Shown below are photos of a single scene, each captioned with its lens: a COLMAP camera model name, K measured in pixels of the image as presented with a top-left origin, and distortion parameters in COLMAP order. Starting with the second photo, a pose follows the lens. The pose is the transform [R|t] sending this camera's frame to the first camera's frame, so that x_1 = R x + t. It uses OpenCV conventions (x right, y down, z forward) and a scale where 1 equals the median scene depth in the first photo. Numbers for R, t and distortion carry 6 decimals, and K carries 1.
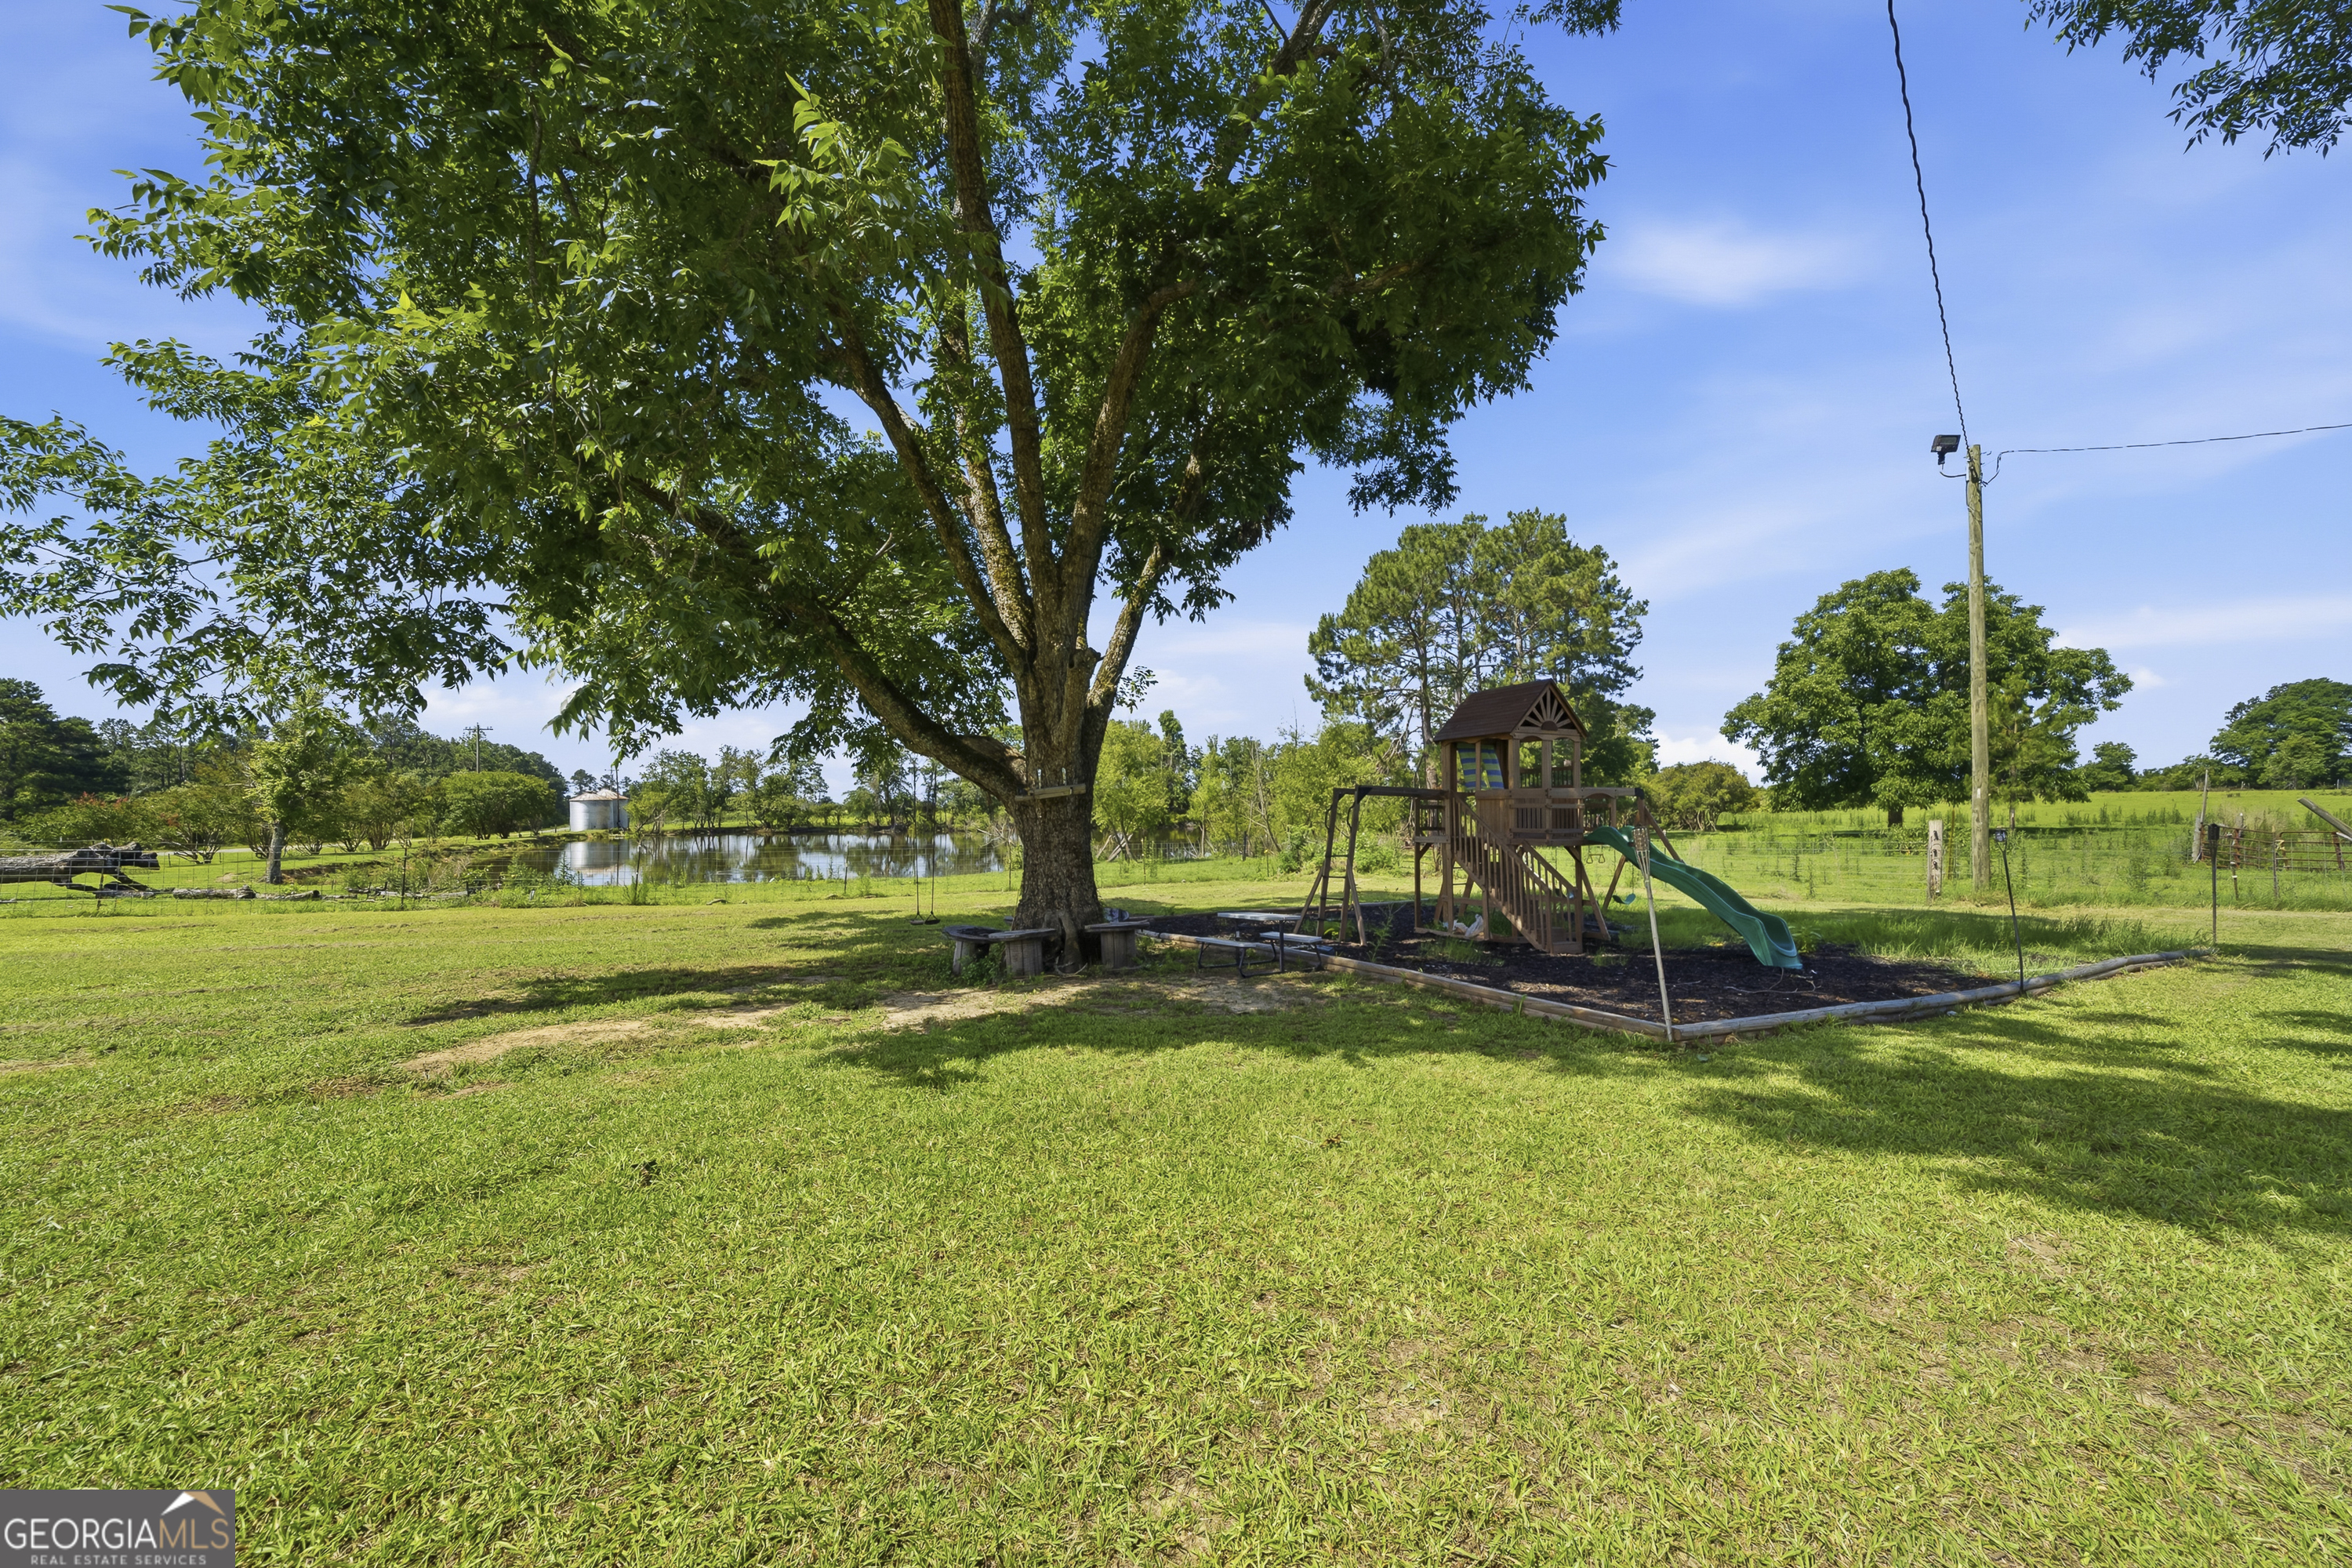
lens RADIAL K [[839.8, 0, 1176.0], [0, 839.8, 784.0], [0, 0, 1]] dist [0.000319, -0.000101]
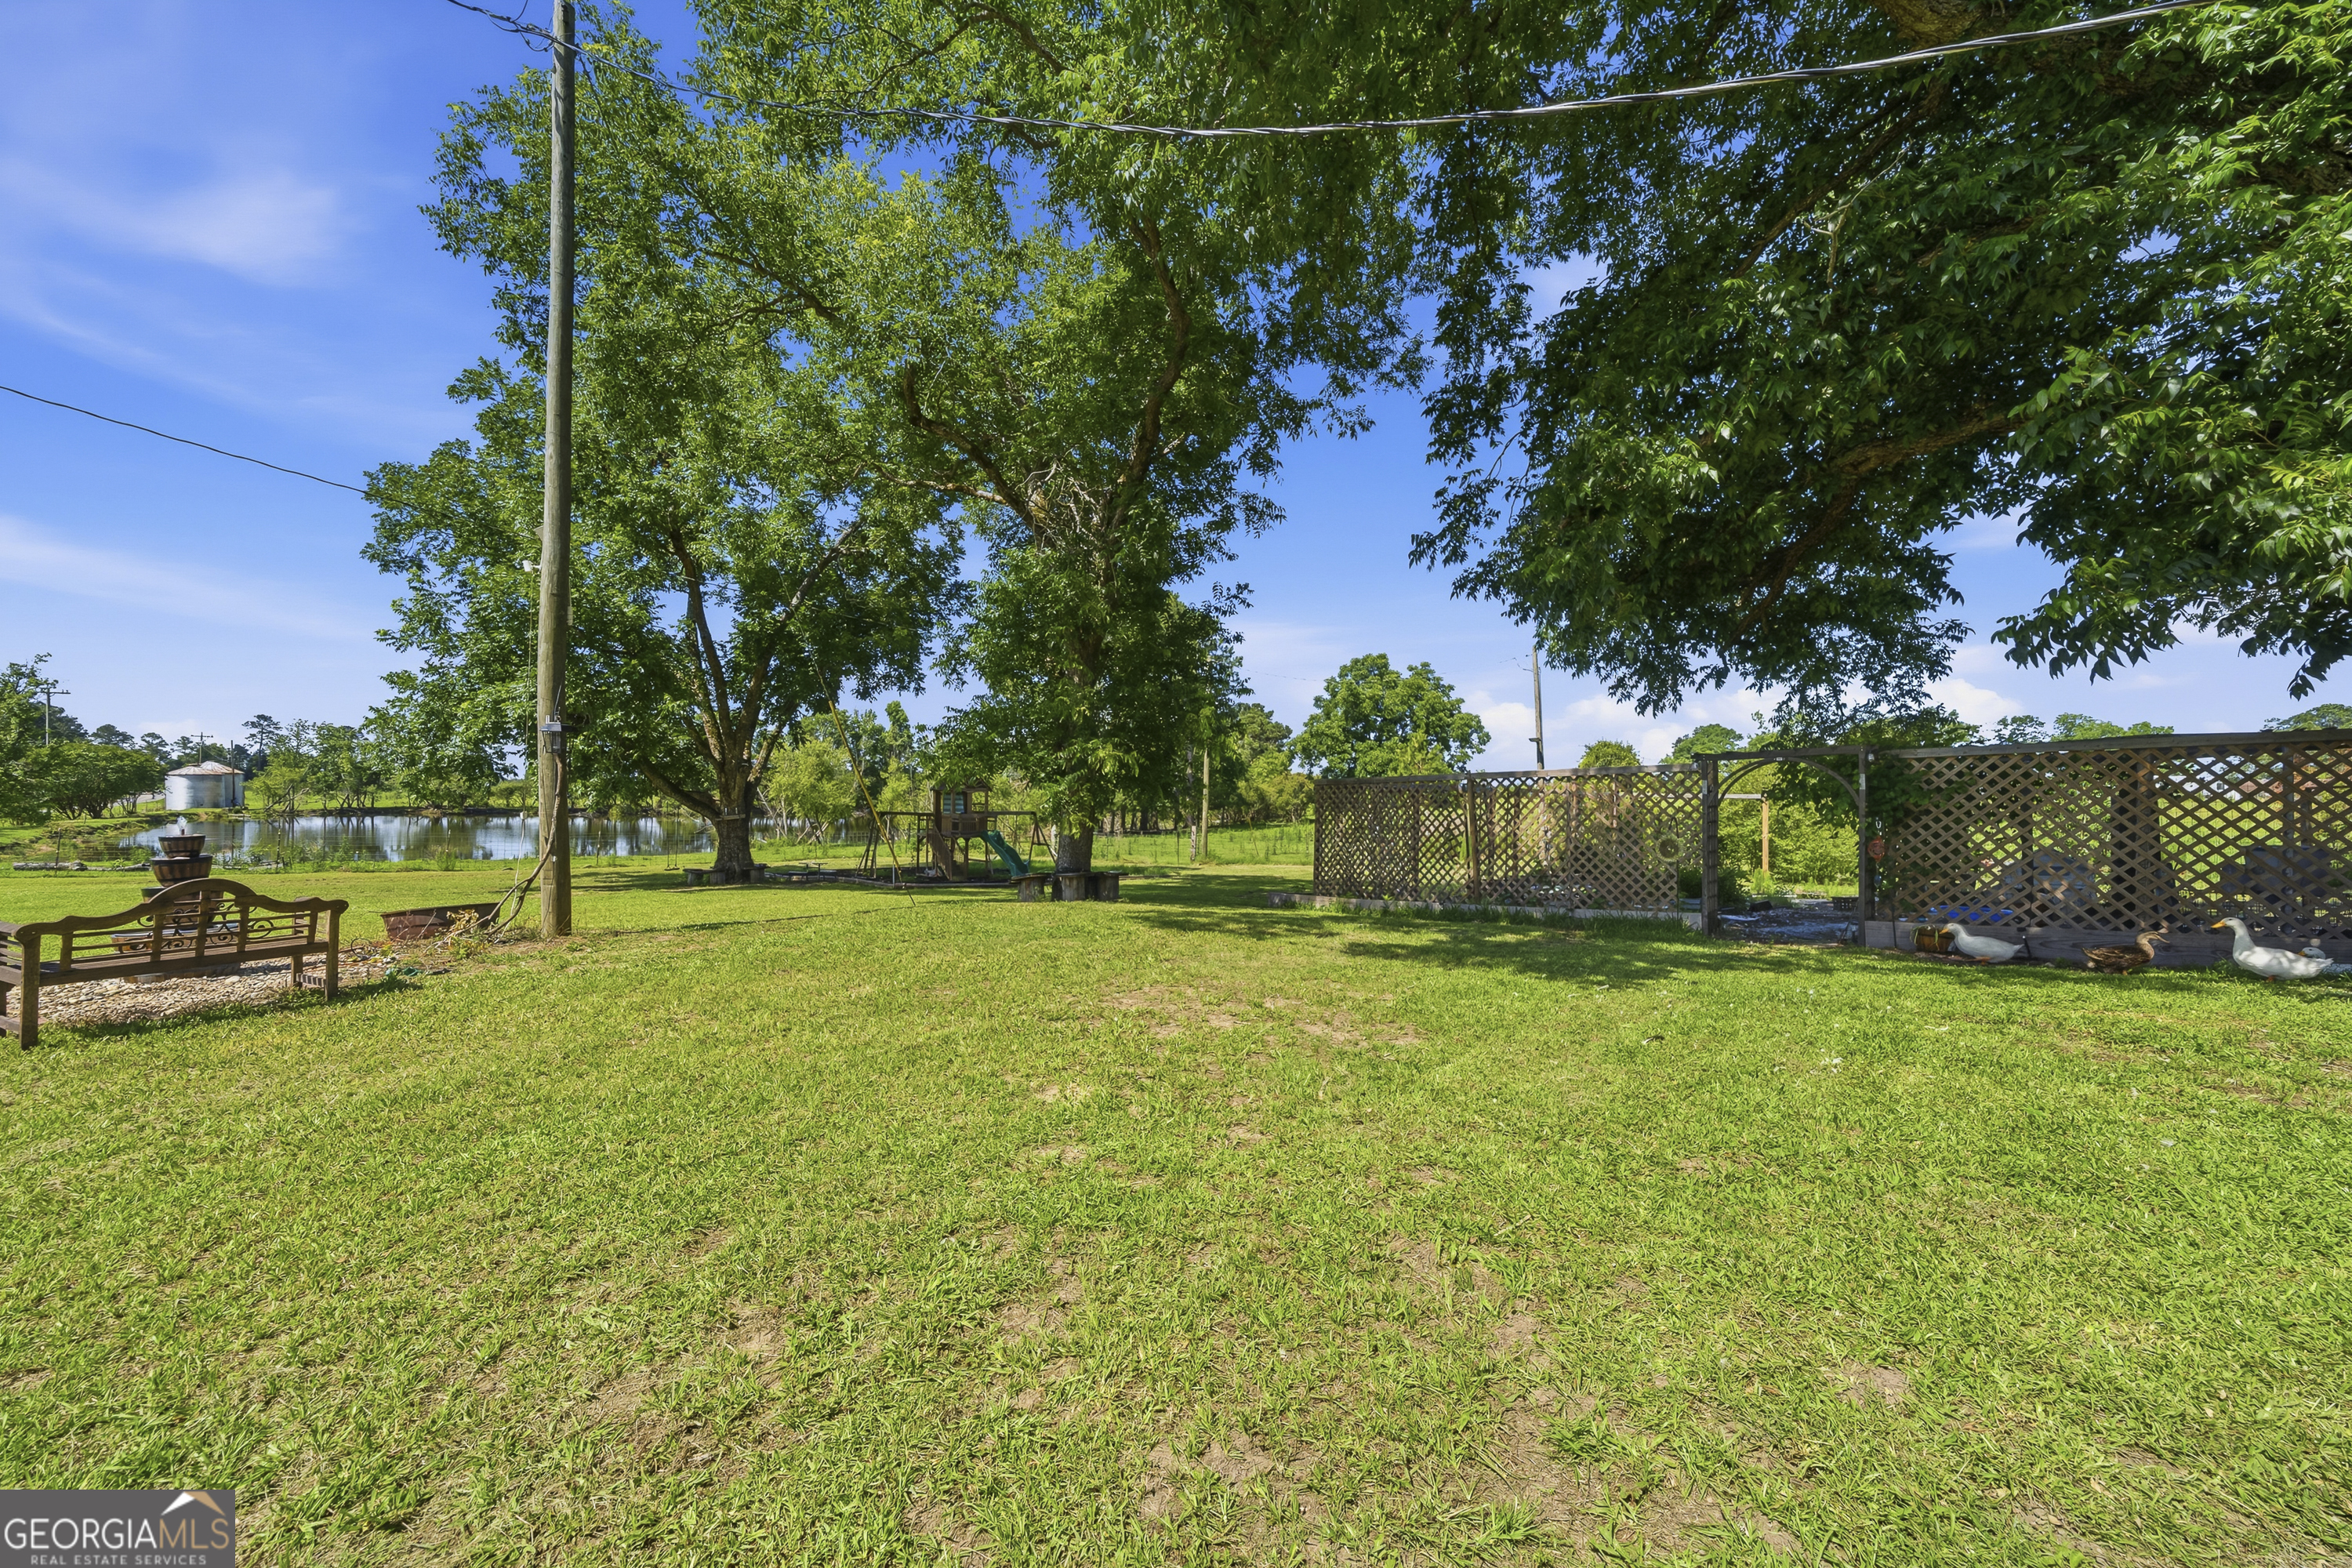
lens RADIAL K [[839.8, 0, 1176.0], [0, 839.8, 784.0], [0, 0, 1]] dist [0.000319, -0.000101]
pose [[0.956257, 0.024136, 0.291529, 0.031180], [-0.029441, 0.999471, 0.013821, -0.013084], [-0.291042, -0.021799, 0.956462, -0.143918]]
